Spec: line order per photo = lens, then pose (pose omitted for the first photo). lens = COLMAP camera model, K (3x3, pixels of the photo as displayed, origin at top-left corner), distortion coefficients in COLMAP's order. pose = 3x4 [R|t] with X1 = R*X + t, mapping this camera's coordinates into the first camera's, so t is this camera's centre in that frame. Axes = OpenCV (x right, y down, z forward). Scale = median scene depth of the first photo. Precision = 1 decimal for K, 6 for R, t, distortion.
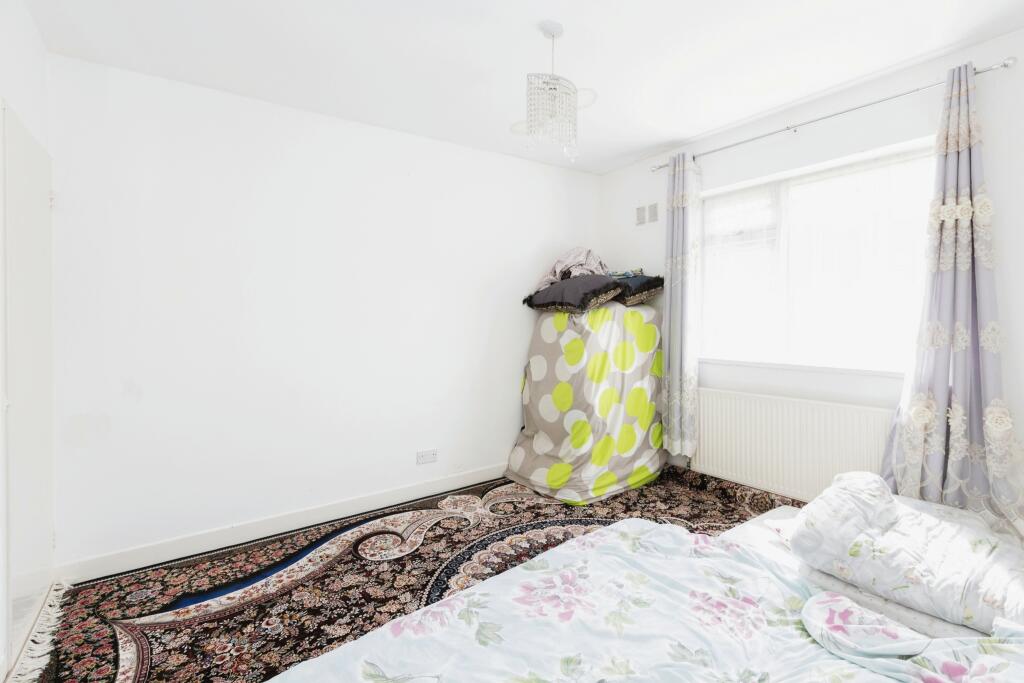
lens RADIAL K [[447.8, 0, 508.7], [0, 447.8, 322.6], [0, 0, 1]] dist [-0.001195, -0.000534]
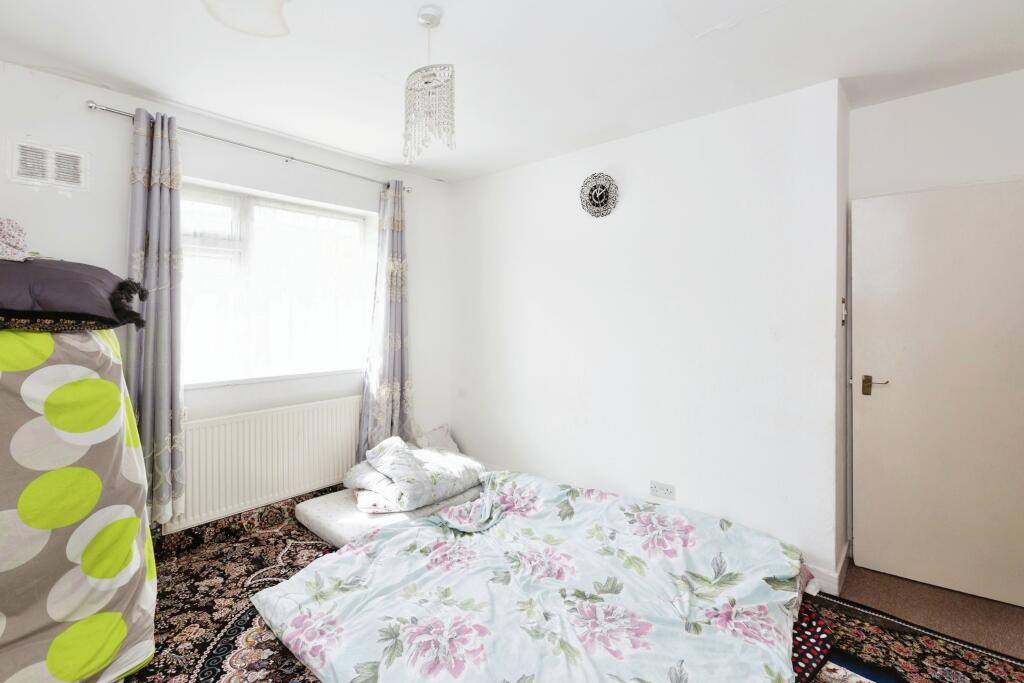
lens RADIAL K [[447.8, 0, 509.7], [0, 447.8, 321.0], [0, 0, 1]] dist [-0.001195, -0.000534]
pose [[-0.194895, 0.000509, 0.980824, -0.518263], [0.011789, 0.999929, 0.001823, -0.032330], [-0.980753, 0.011918, -0.194887, 0.656089]]
